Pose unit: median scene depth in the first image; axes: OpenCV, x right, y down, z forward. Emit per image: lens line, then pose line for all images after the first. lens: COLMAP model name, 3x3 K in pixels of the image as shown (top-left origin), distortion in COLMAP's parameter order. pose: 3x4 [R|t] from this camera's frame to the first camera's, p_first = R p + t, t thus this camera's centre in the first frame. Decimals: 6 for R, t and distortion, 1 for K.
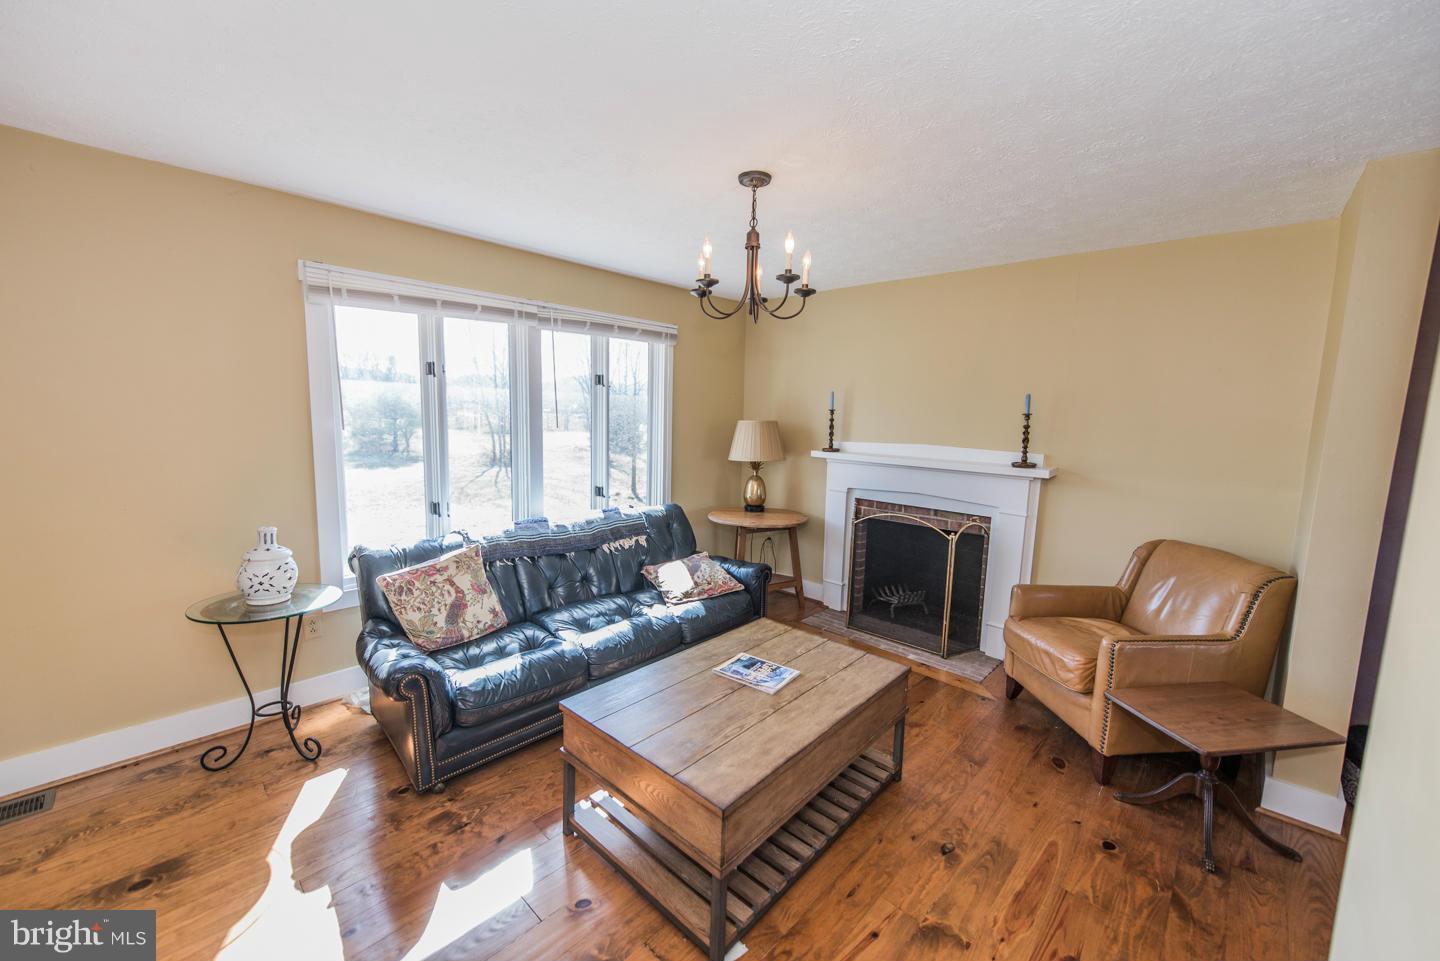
lens RADIAL K [[572.1, 0, 720.6], [0, 572.1, 481.9], [0, 0, 1]] dist [-0.013678, -0.001690]
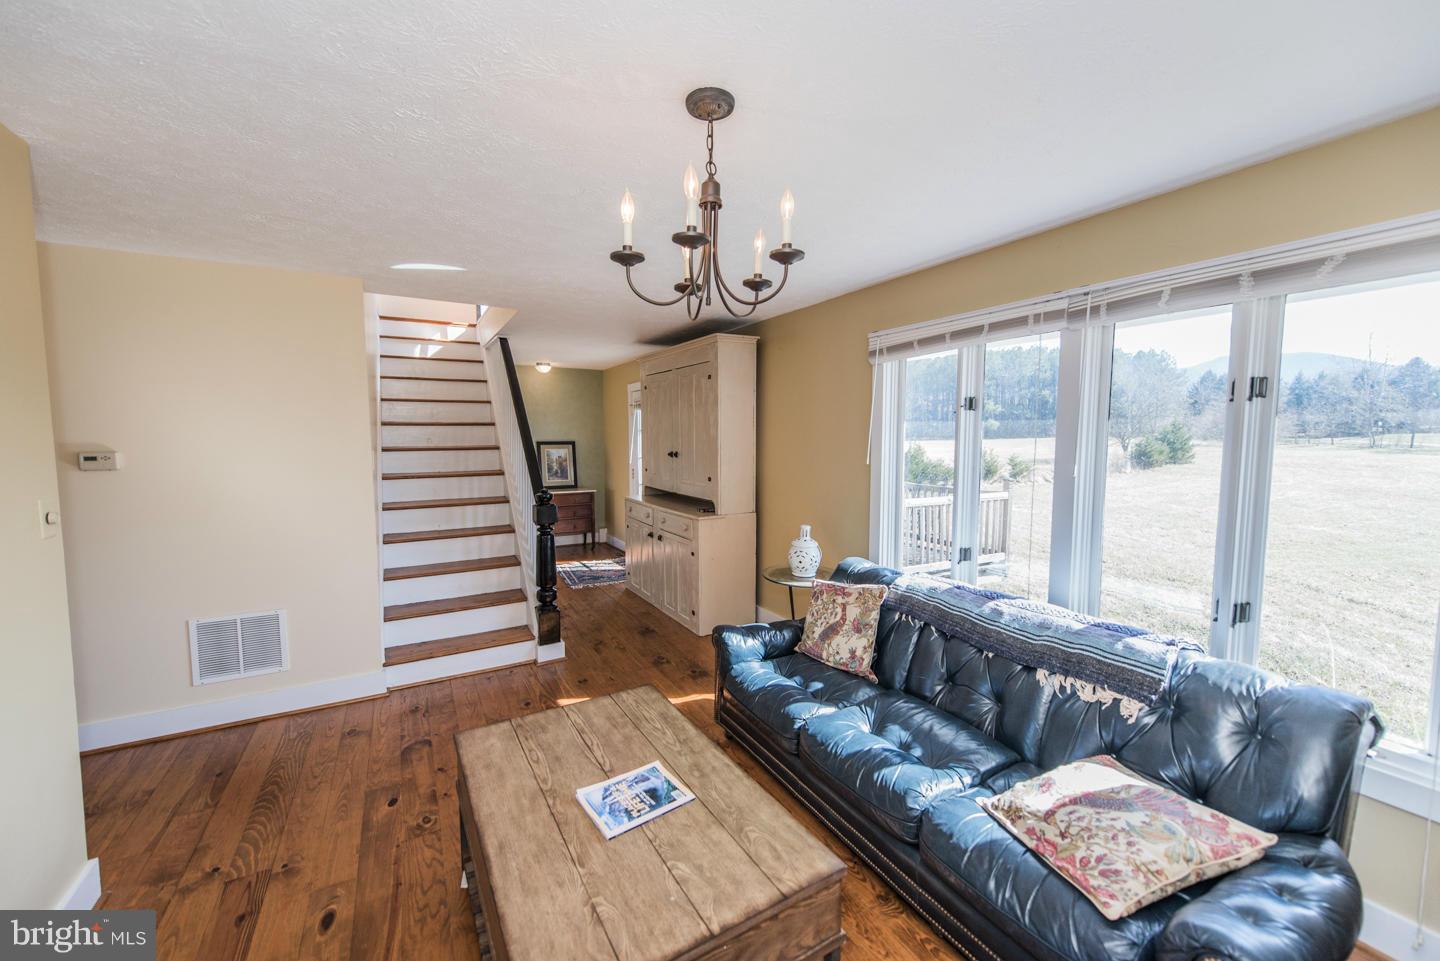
lens RADIAL K [[572.1, 0, 713.5], [0, 572.1, 474.0], [0, 0, 1]] dist [-0.013678, -0.001690]
pose [[-0.315118, 0.041814, -0.948131, 0.473284], [-0.130901, 0.987566, 0.087059, -0.102101], [0.939982, 0.151545, -0.305727, 0.843213]]
